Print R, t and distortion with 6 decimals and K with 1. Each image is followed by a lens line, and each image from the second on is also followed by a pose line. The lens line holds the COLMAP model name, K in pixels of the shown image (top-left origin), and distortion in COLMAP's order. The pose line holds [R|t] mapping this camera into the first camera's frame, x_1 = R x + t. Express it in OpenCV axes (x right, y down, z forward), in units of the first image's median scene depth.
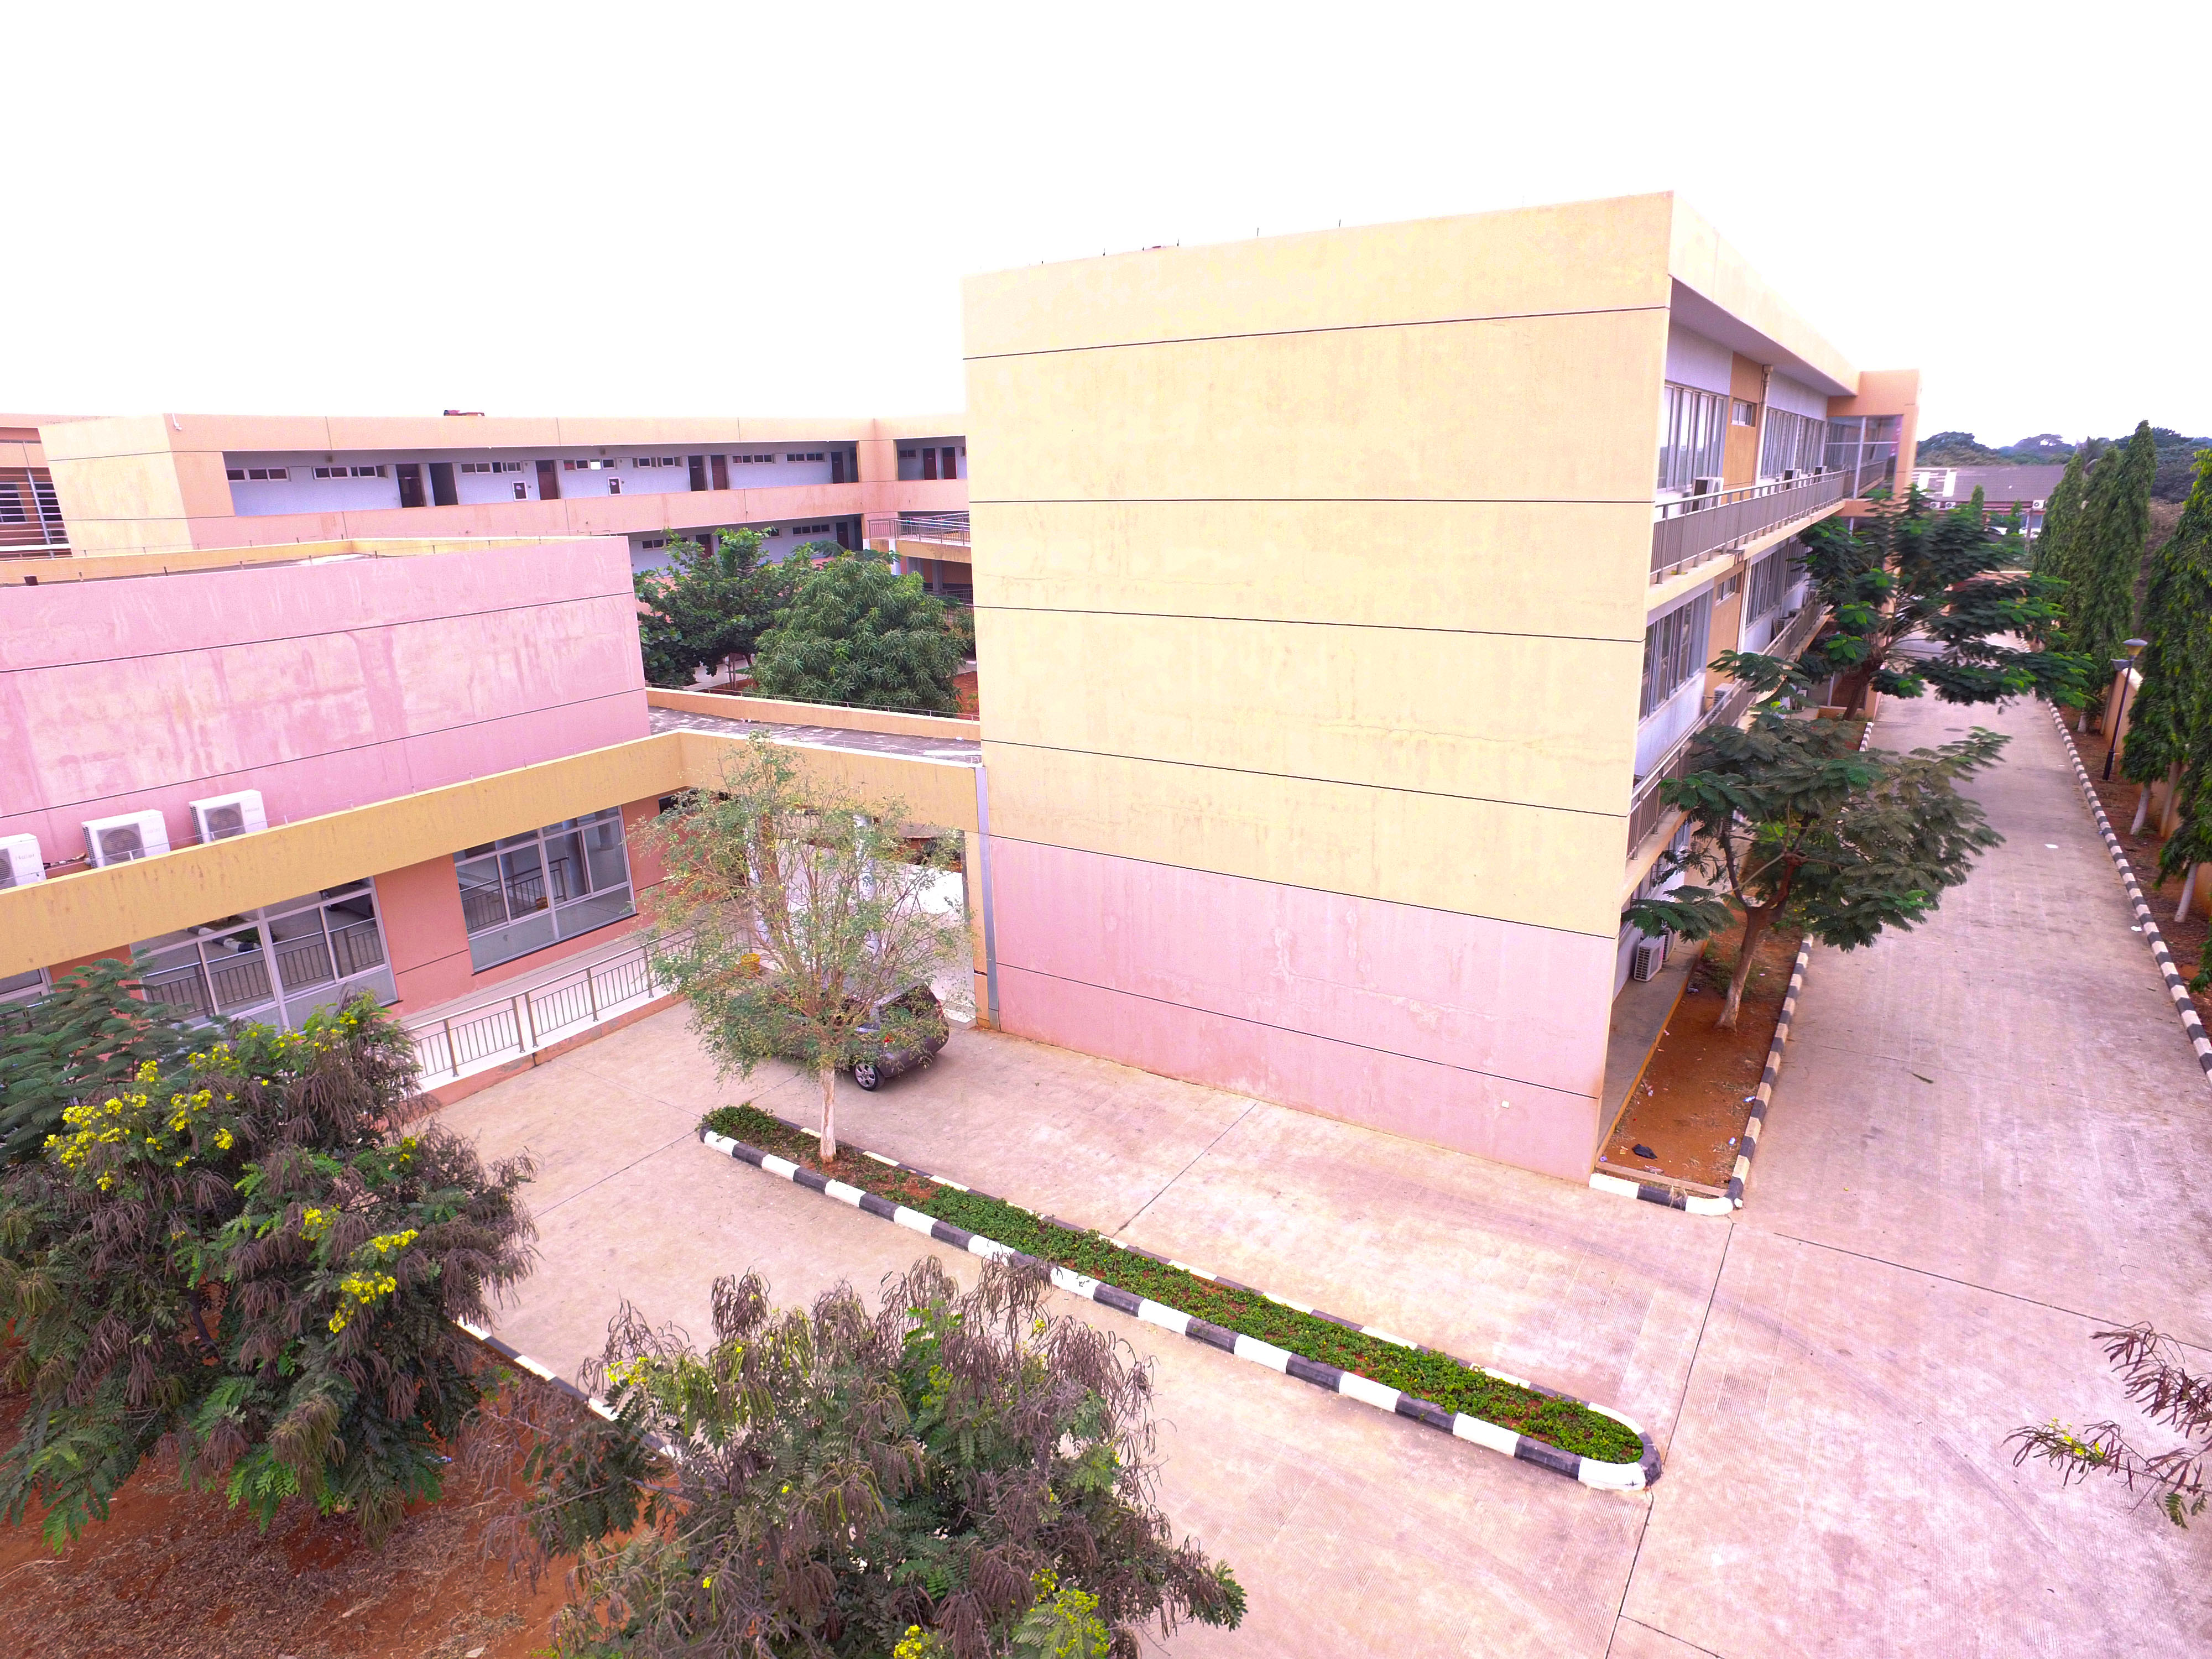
lens RADIAL K [[1297.6, 0, 1113.7], [0, 1297.6, 817.5], [0, 0, 1]] dist [-0.082478, 0.024775]
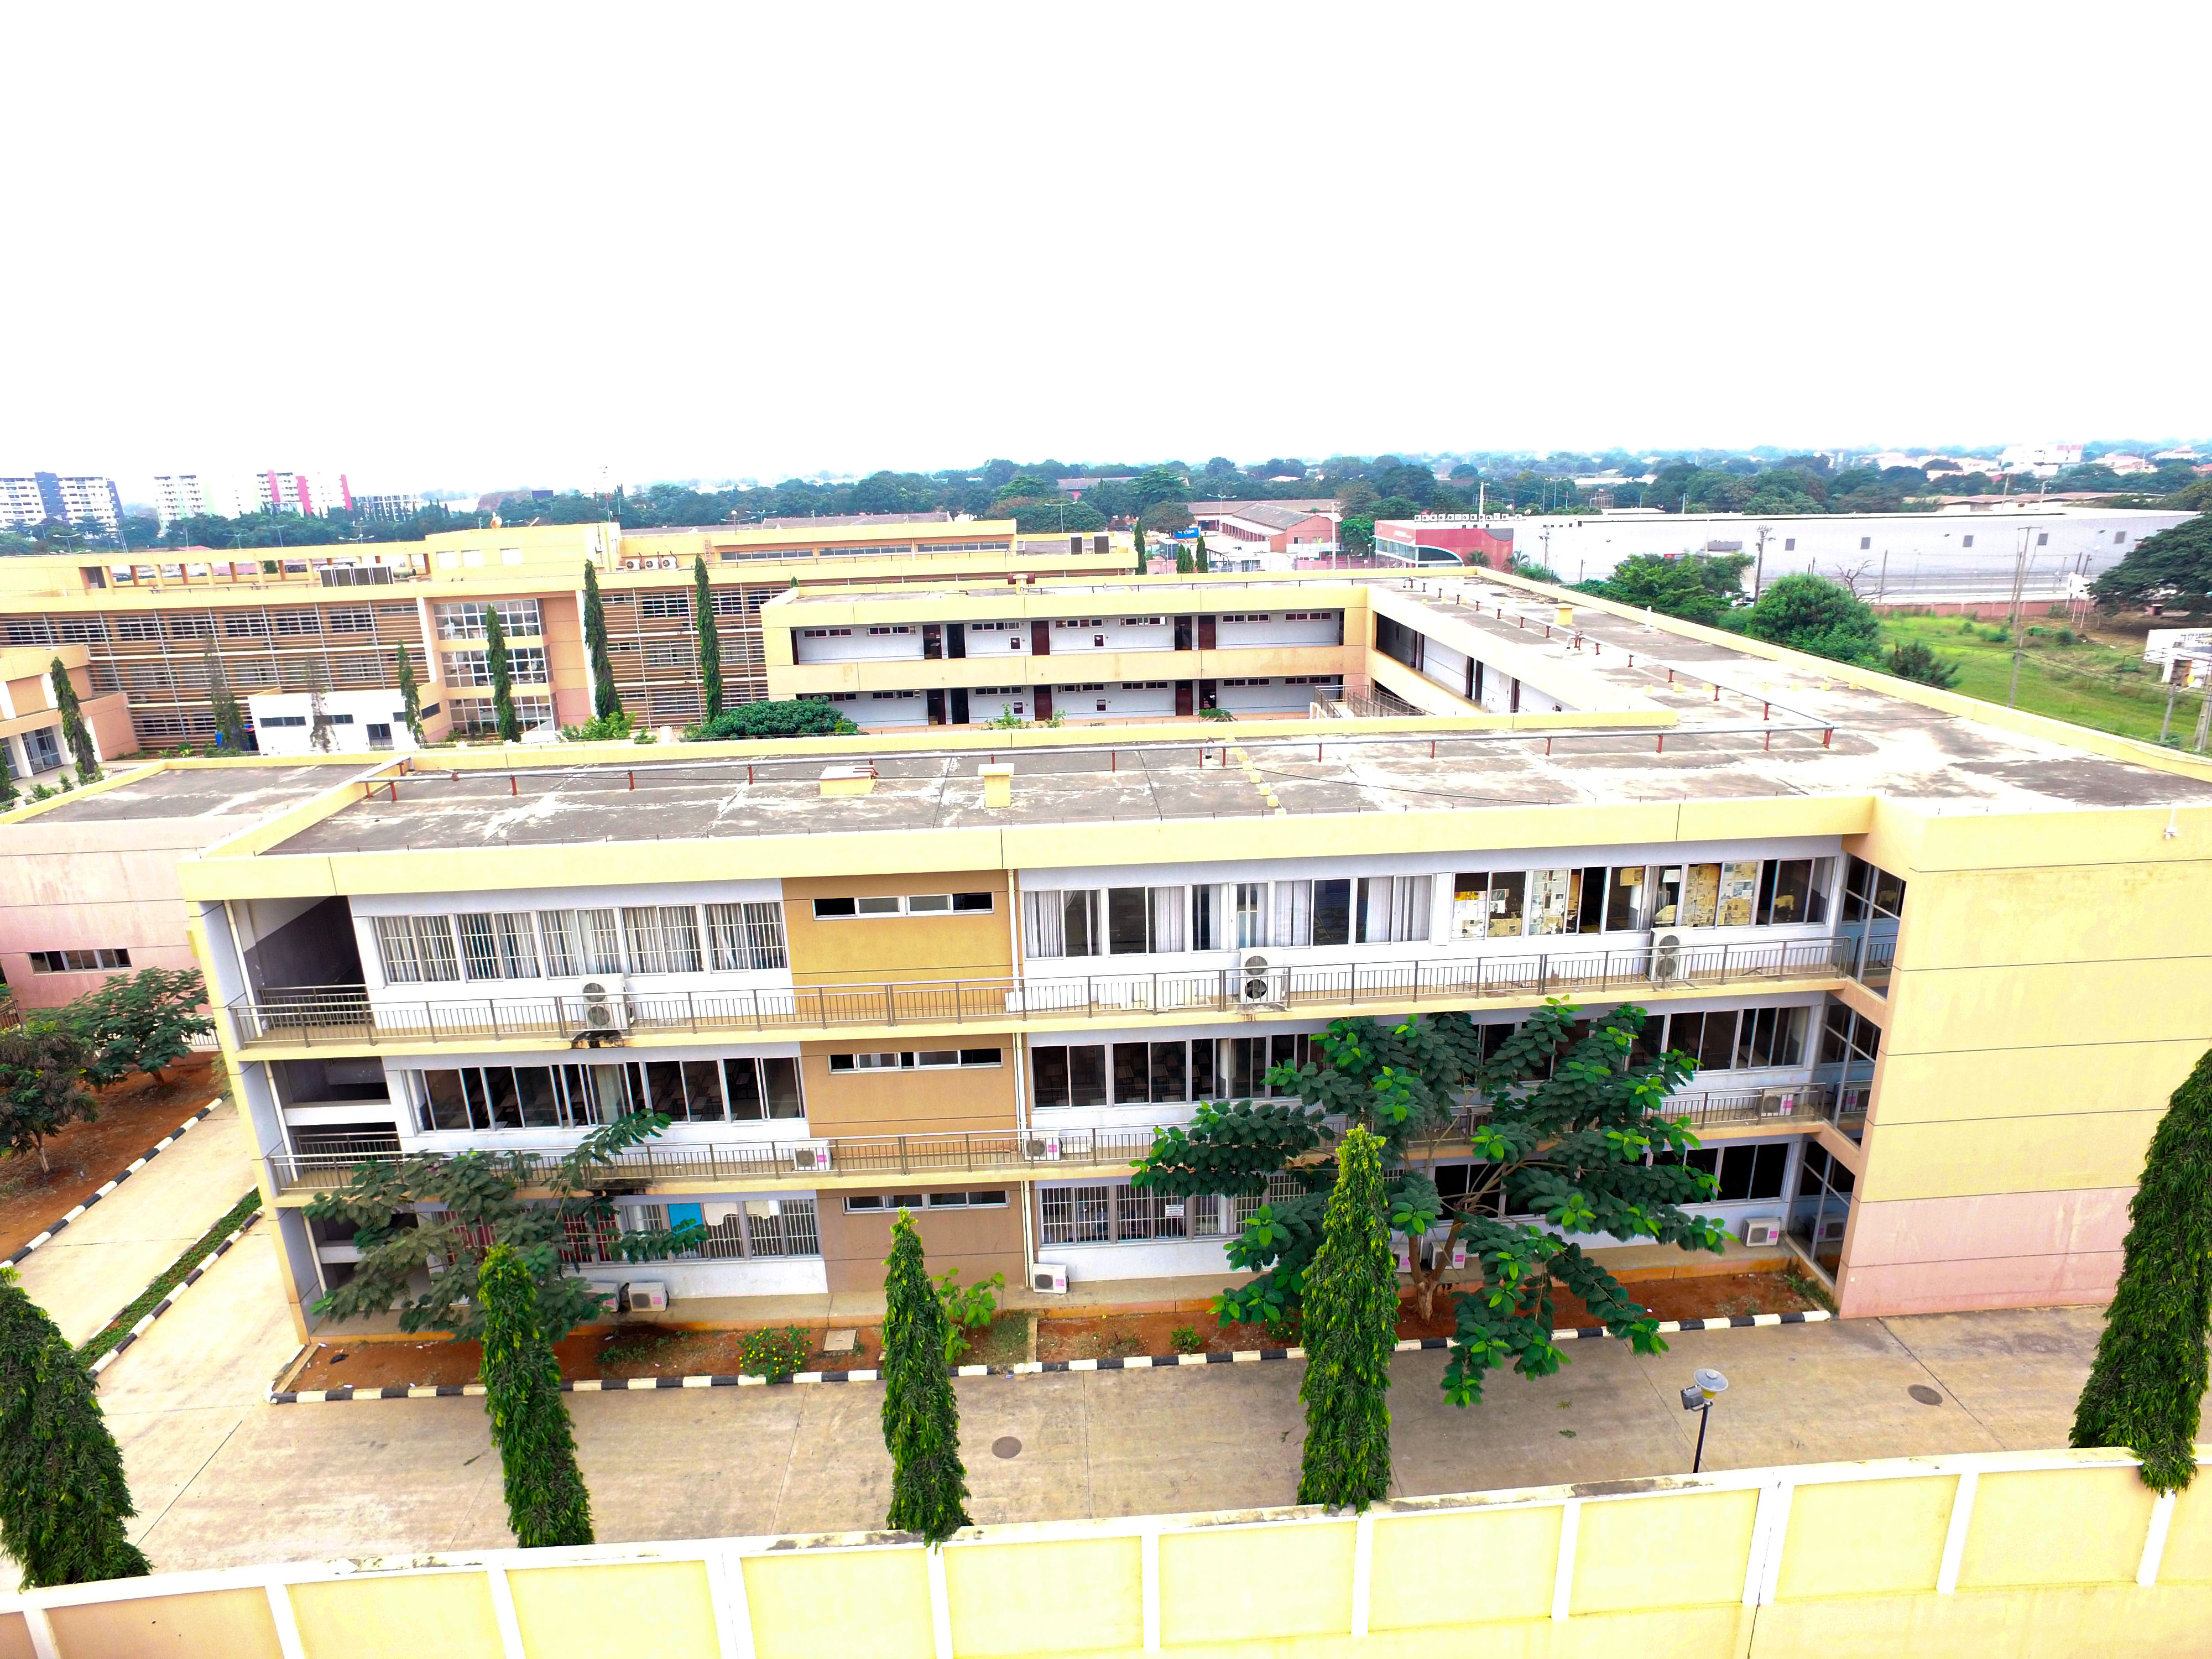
lens RADIAL K [[1297.6, 0, 1103.5], [0, 1297.6, 831.4], [0, 0, 1]] dist [-0.082478, 0.024775]
pose [[0.565248, 0.238633, -0.789651, 0.963400], [-0.199238, 0.968398, 0.150032, -0.388911], [0.800499, 0.072523, 0.594930, 0.363031]]
